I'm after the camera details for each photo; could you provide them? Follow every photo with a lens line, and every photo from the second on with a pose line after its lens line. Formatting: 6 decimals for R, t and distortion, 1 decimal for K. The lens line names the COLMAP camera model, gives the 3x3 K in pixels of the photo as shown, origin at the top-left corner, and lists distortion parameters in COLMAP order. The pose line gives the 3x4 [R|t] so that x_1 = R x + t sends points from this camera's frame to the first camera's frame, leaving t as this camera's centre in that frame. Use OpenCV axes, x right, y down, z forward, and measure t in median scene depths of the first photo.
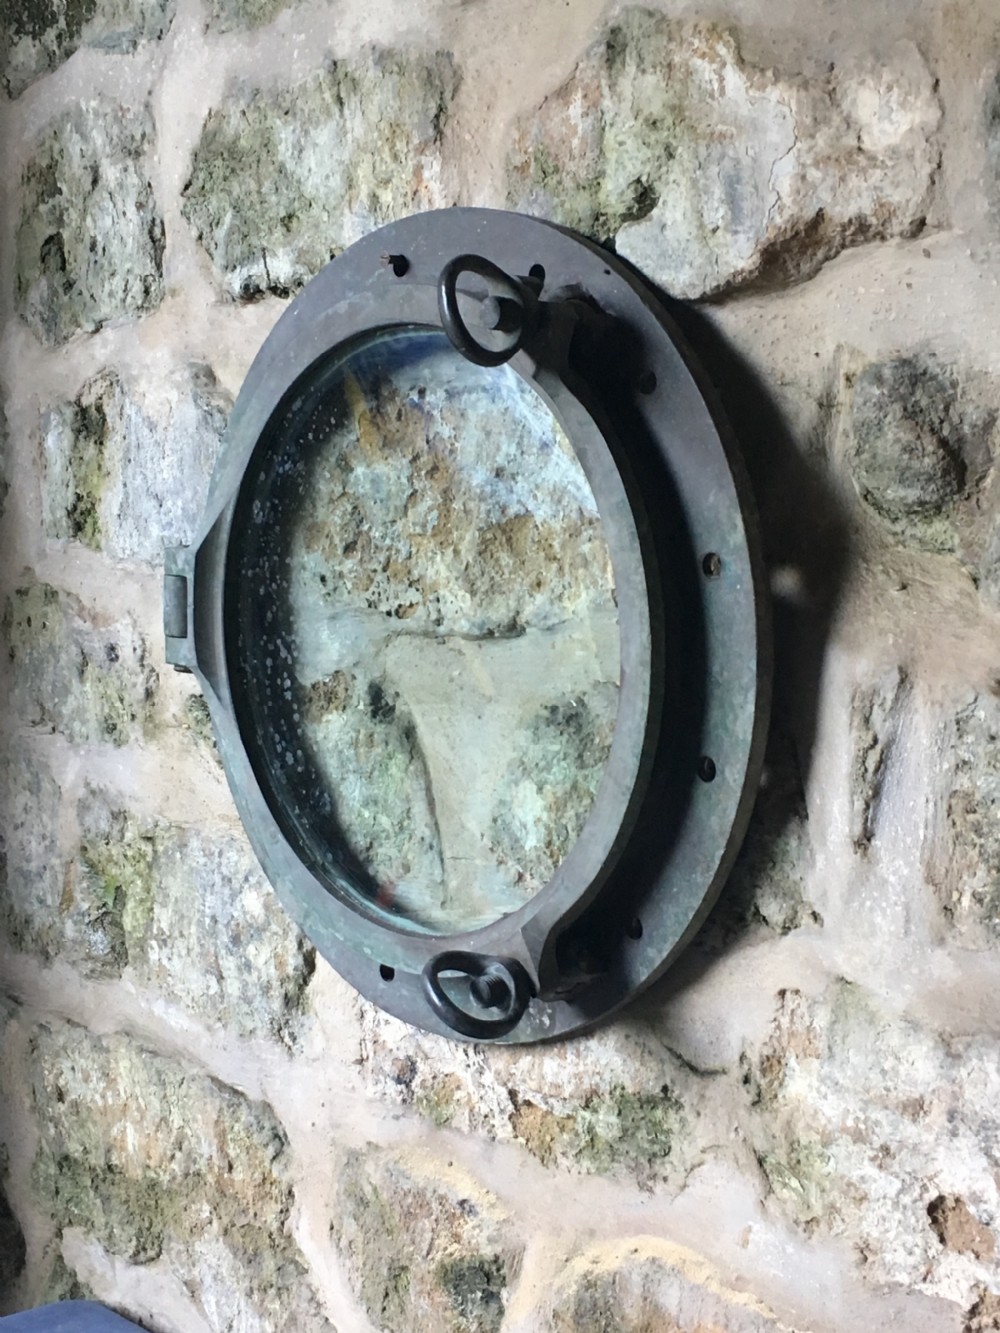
lens RADIAL K [[2054.0, 0, 499.0], [0, 2054.0, 669.1], [0, 0, 1]] dist [0.064959, -0.000981]
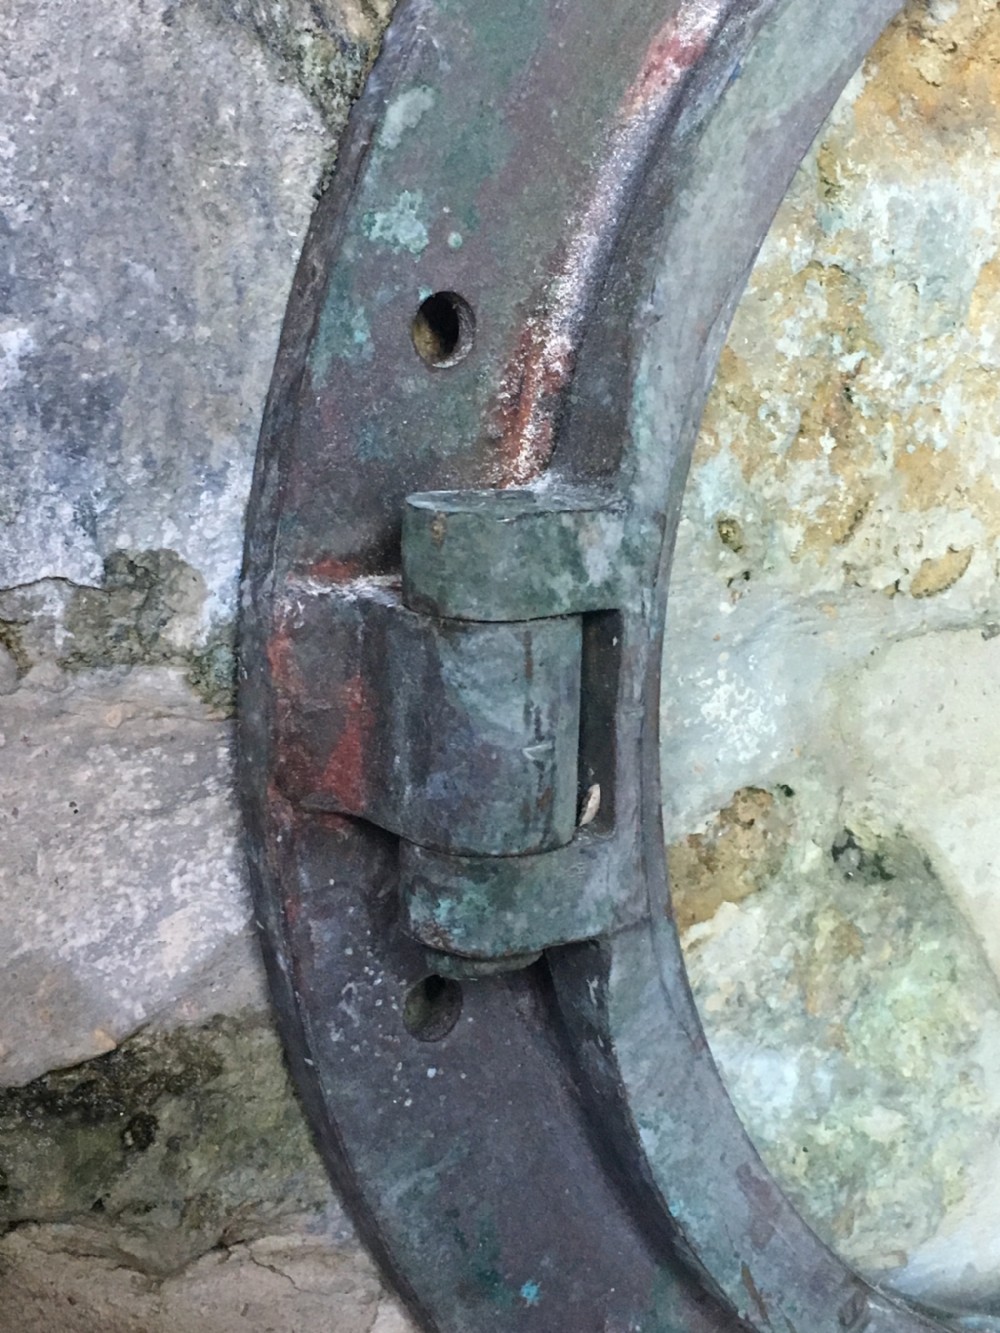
lens RADIAL K [[2054.0, 0, 499.0], [0, 2054.0, 669.1], [0, 0, 1]] dist [0.064959, -0.000981]
pose [[0.155889, -0.217251, 0.963587, -0.435090], [0.099206, 0.974024, 0.203555, -0.098314], [-0.982780, 0.063862, 0.173392, 1.031071]]
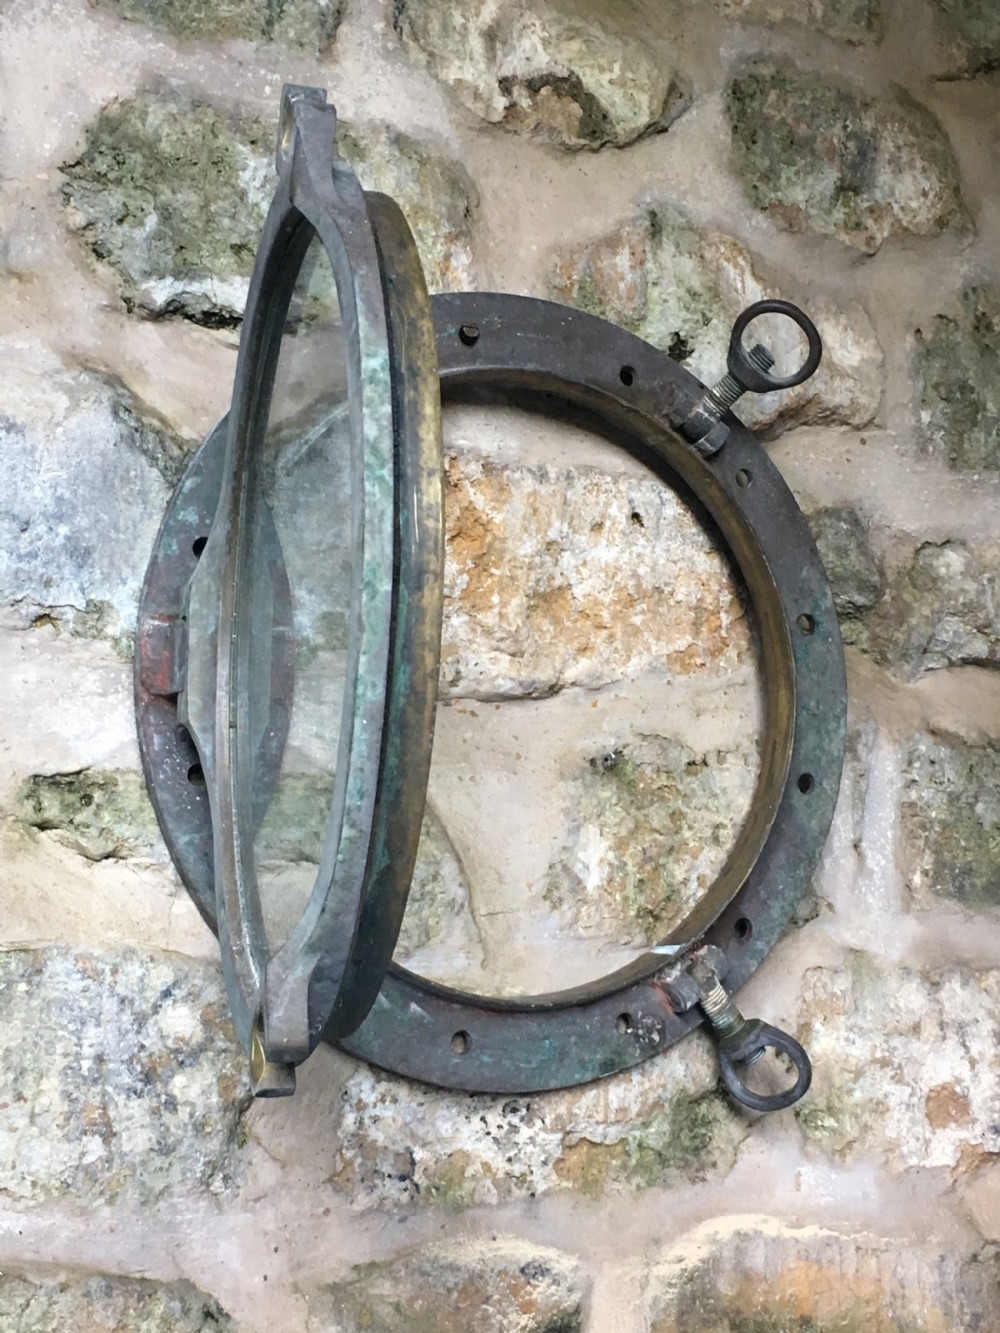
lens RADIAL K [[2032.9, 0, 504.5], [0, 2032.9, 665.2], [0, 0, 1]] dist [0.061548, 0.013036]
pose [[0.225552, 0.132495, 0.965179, -0.994682], [0.104687, 0.981676, -0.159224, 0.130921], [-0.968590, 0.136955, 0.207549, 0.769044]]
